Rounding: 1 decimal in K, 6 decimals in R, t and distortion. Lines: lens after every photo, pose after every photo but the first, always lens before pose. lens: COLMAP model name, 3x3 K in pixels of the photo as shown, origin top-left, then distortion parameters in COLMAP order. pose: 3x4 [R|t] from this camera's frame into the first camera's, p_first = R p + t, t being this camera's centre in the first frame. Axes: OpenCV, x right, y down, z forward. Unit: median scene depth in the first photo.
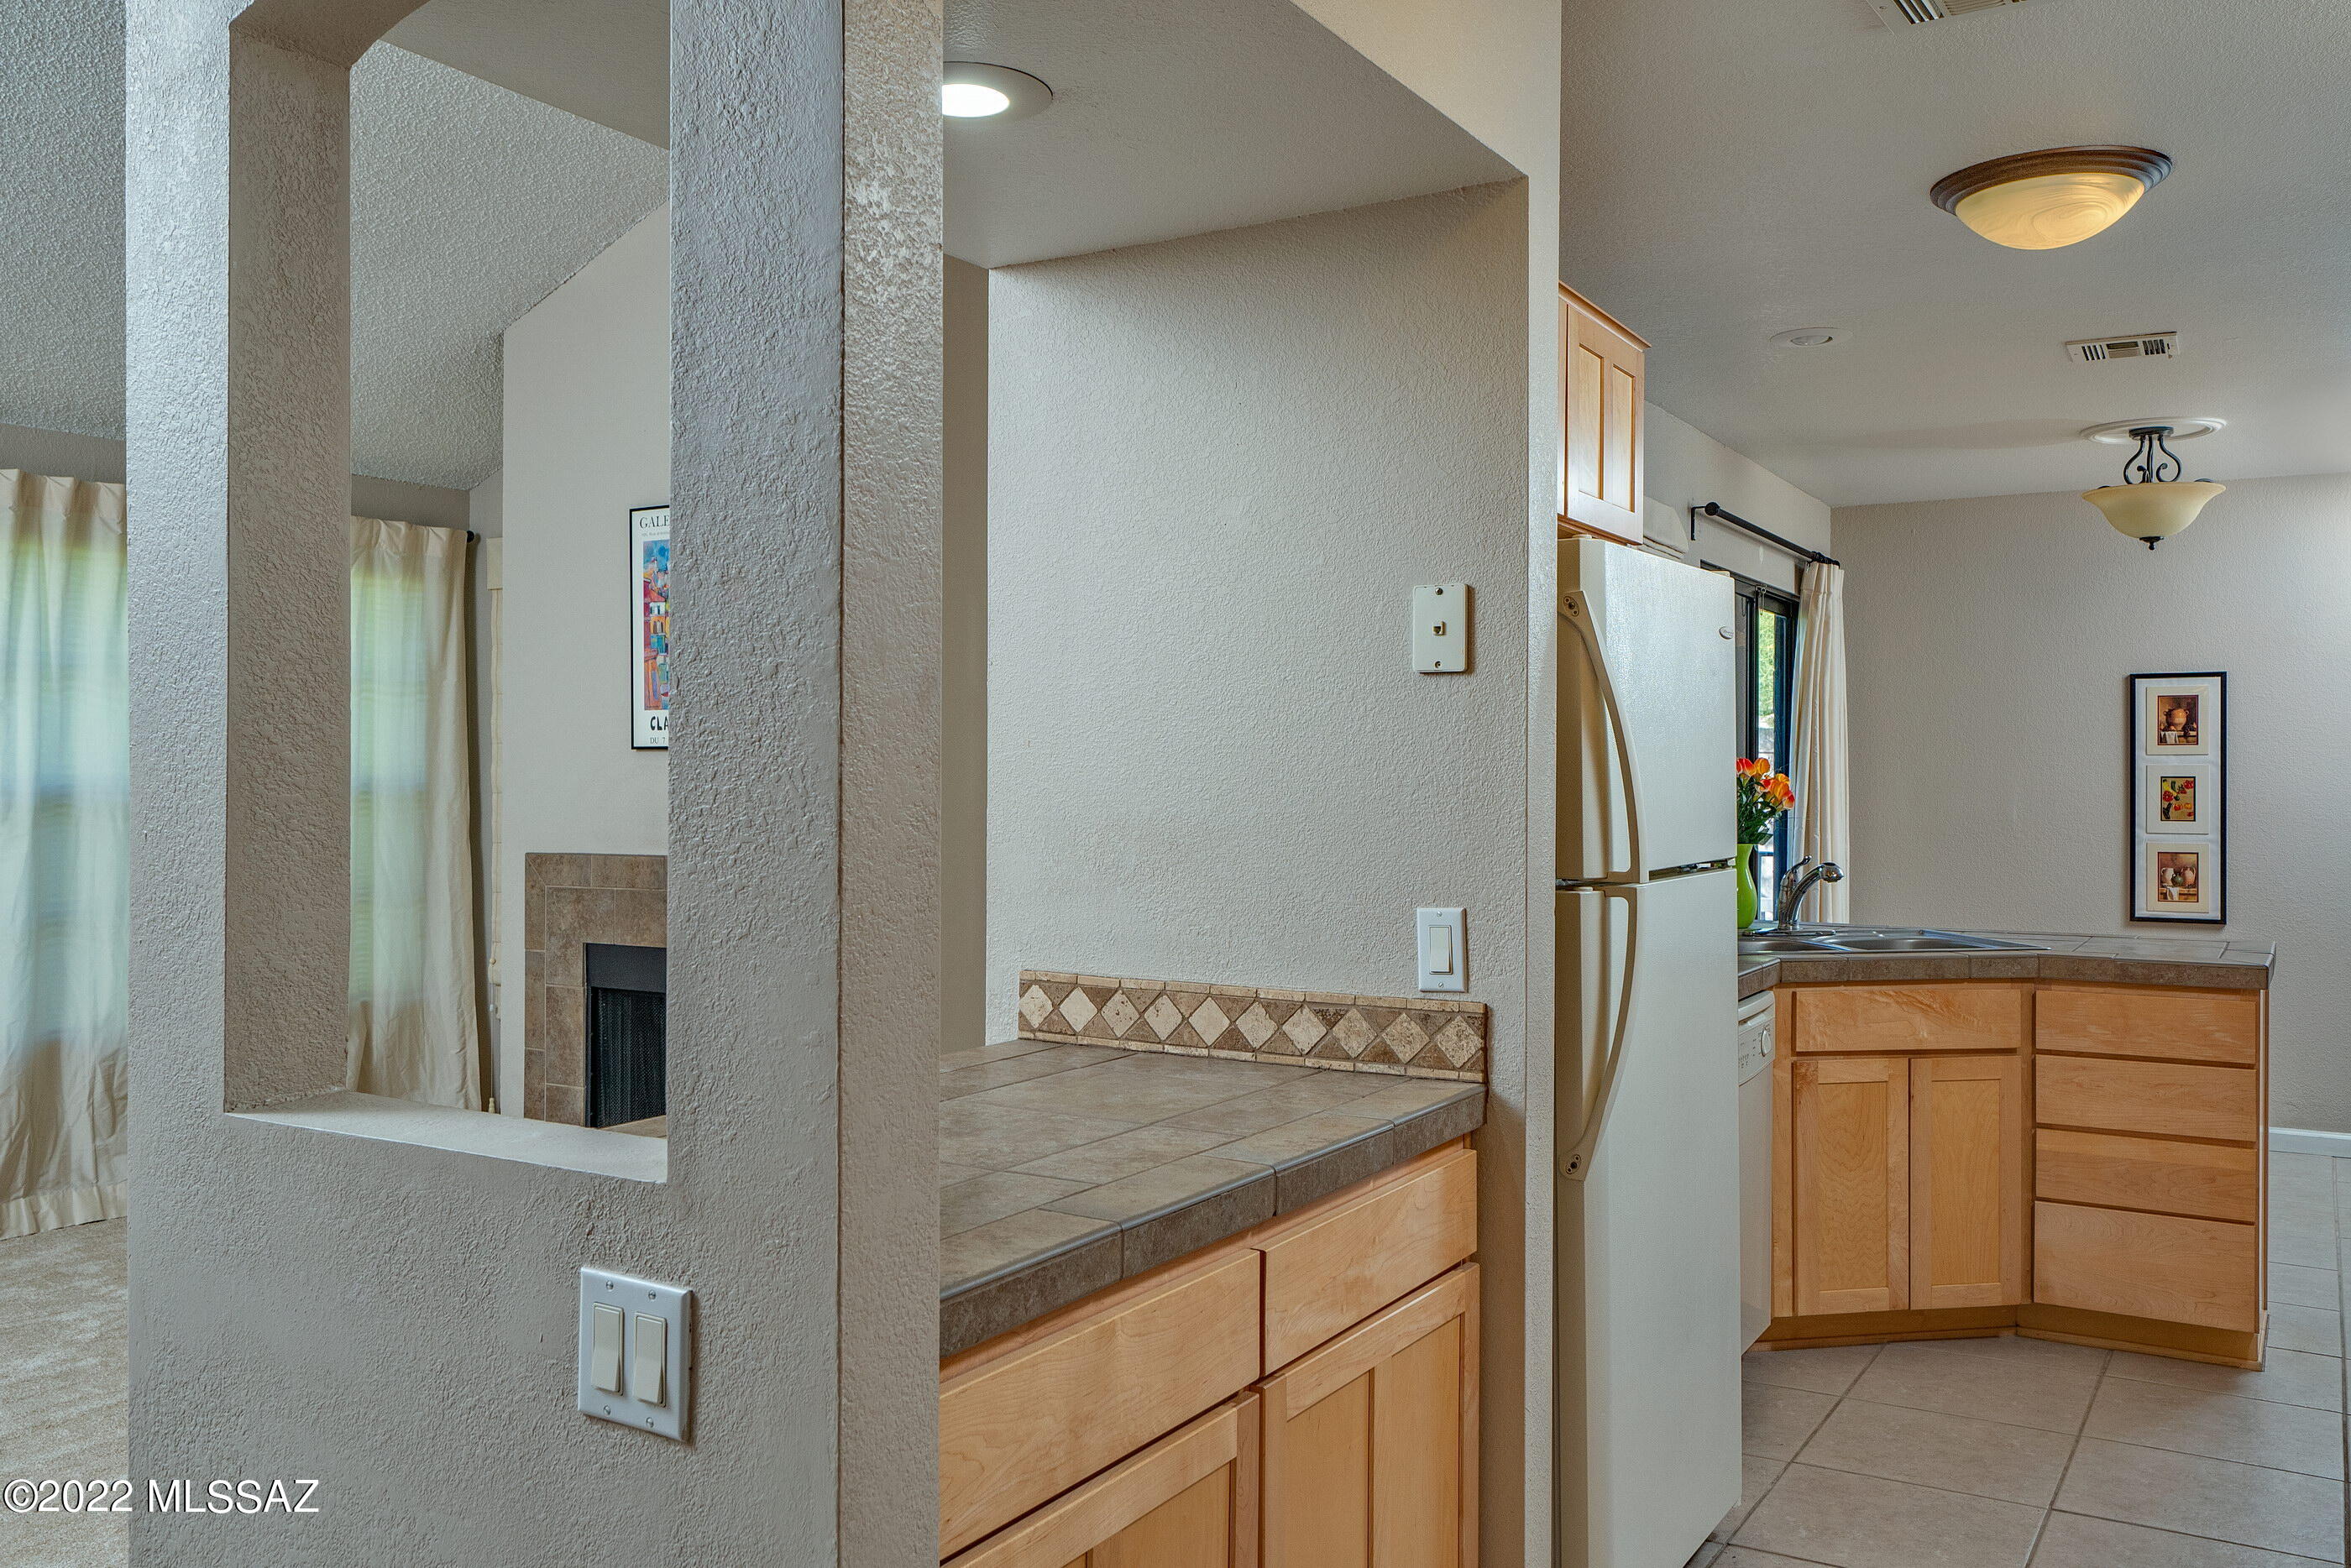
lens RADIAL K [[1863.0, 0, 1176.9], [0, 1863.0, 778.9], [0, 0, 1]] dist [-0.004295, -0.002477]
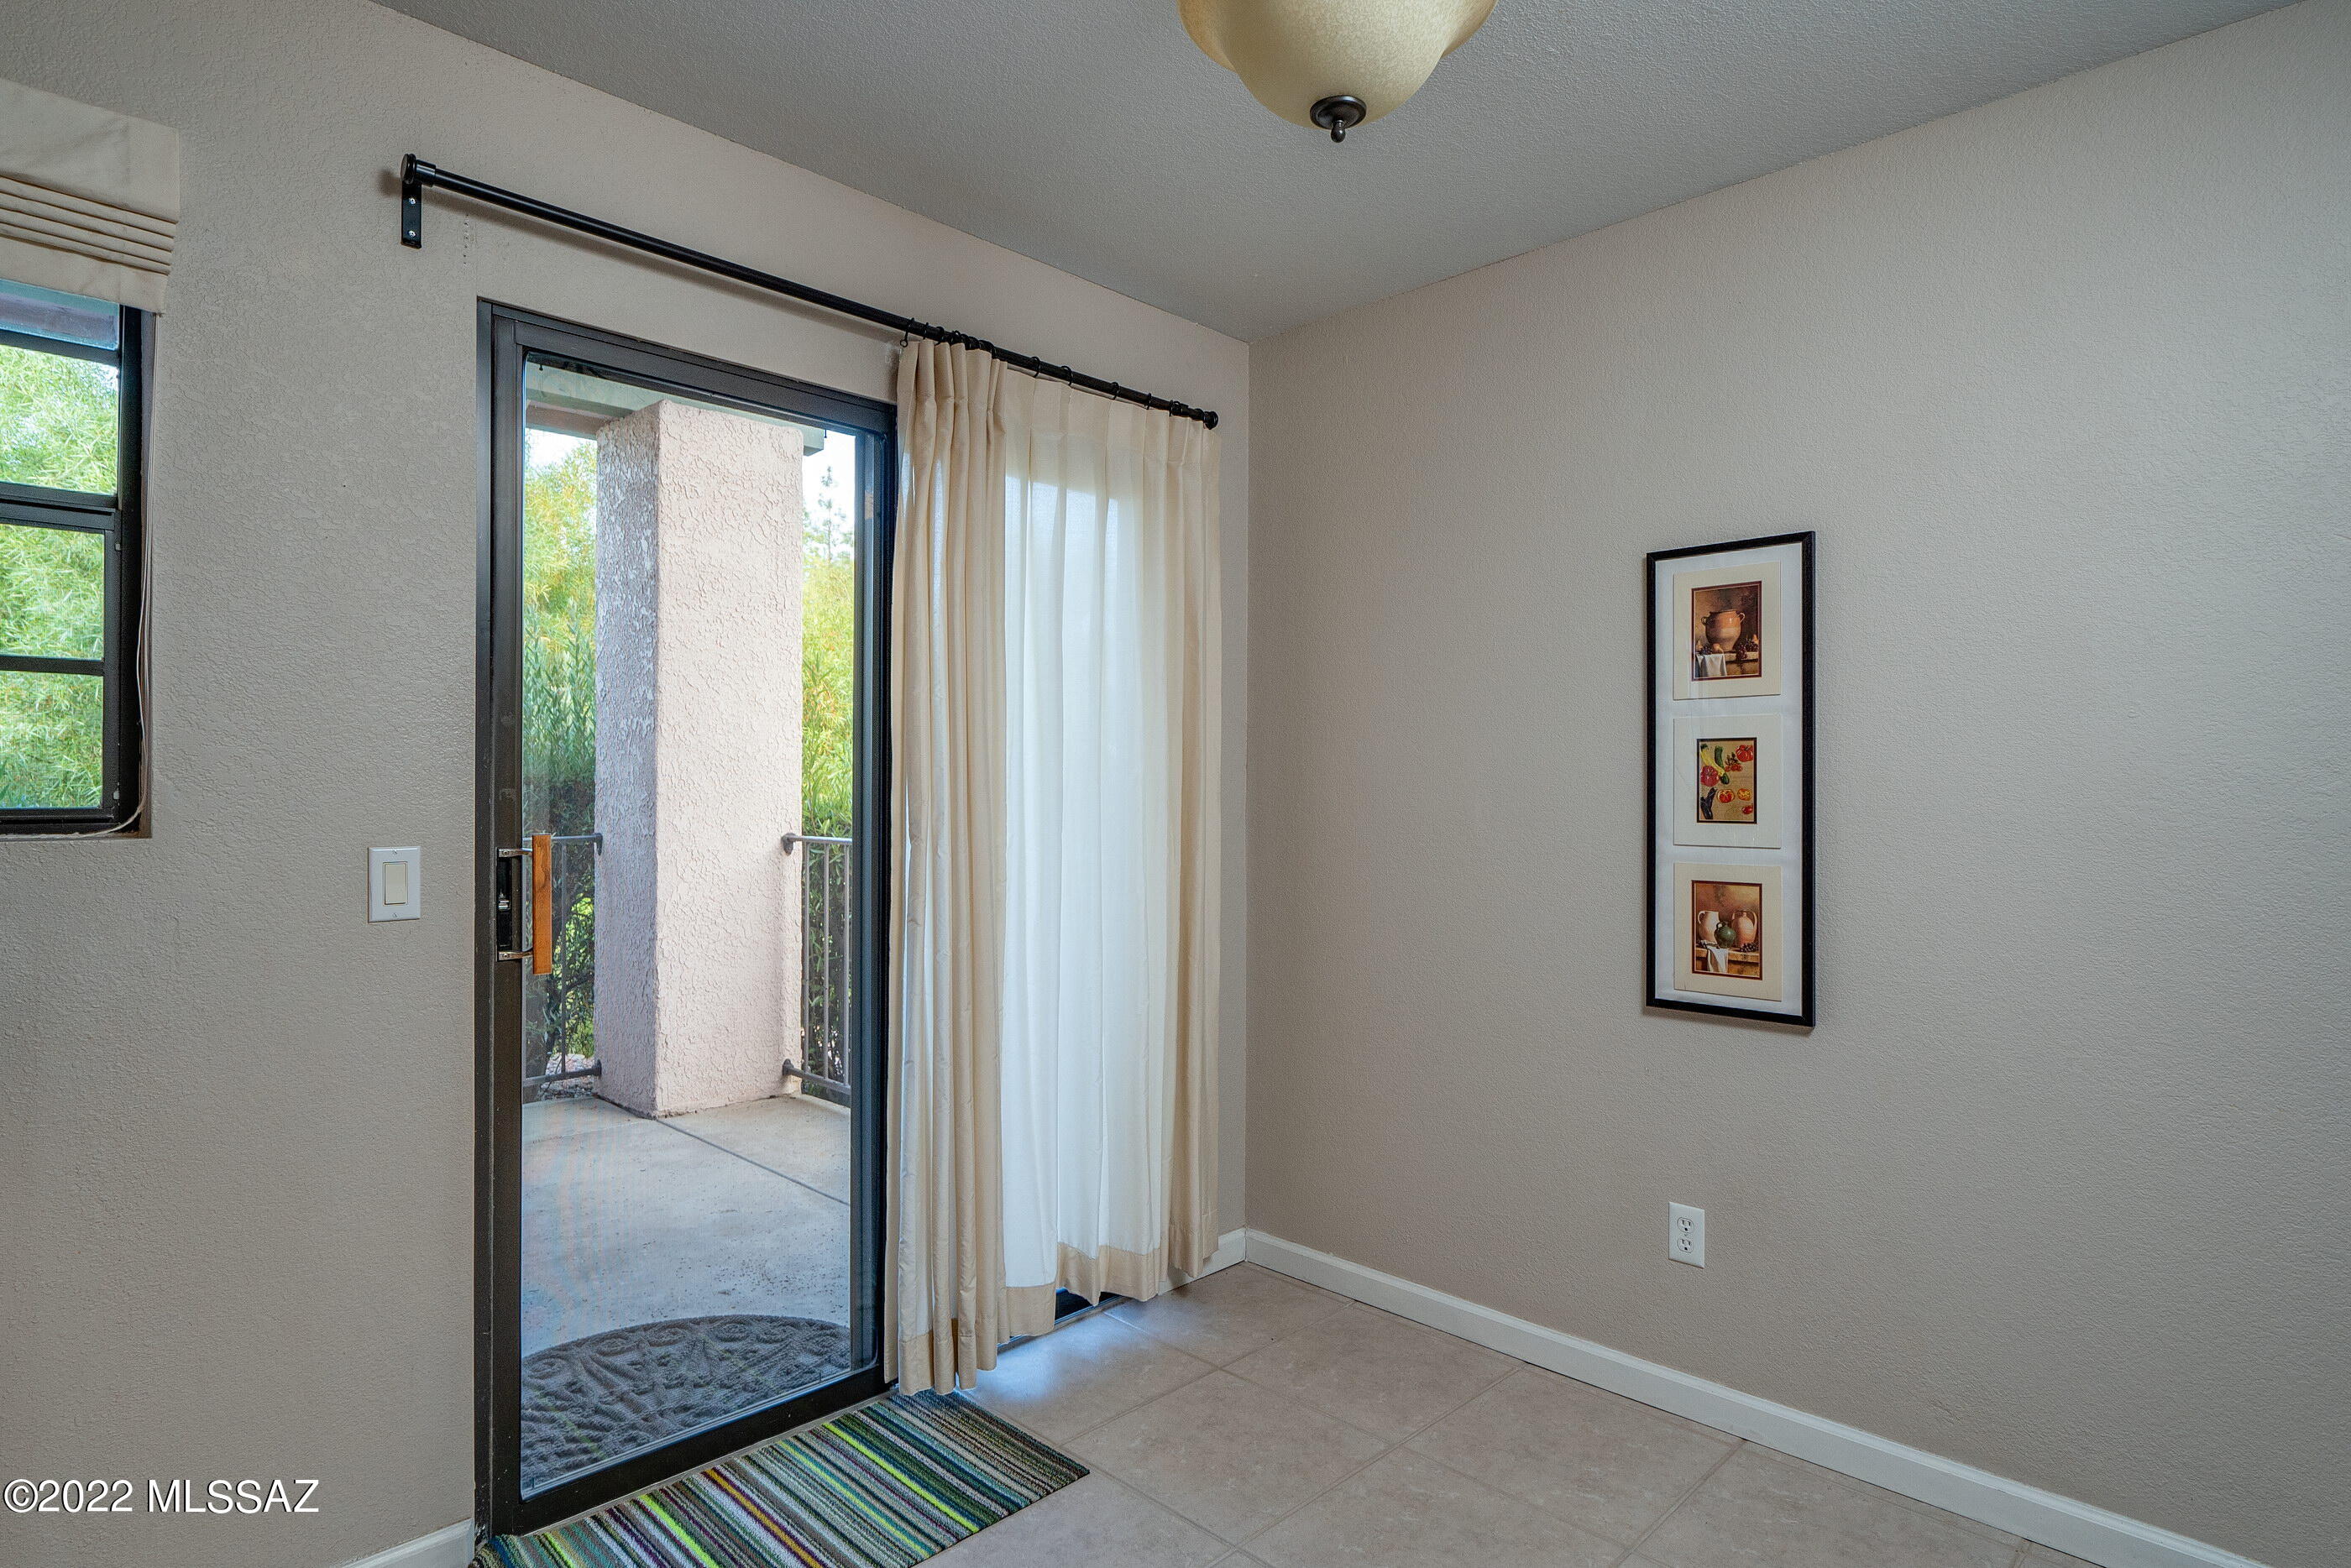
lens RADIAL K [[1261.3, 0, 1179.6], [0, 1261.3, 776.8], [0, 0, 1]] dist [0.002639, 0.000050]
pose [[0.972762, 0.005491, -0.231740, 0.470039], [-0.008470, 0.999894, -0.011863, 0.015174], [0.231650, 0.013503, 0.972705, 0.615752]]
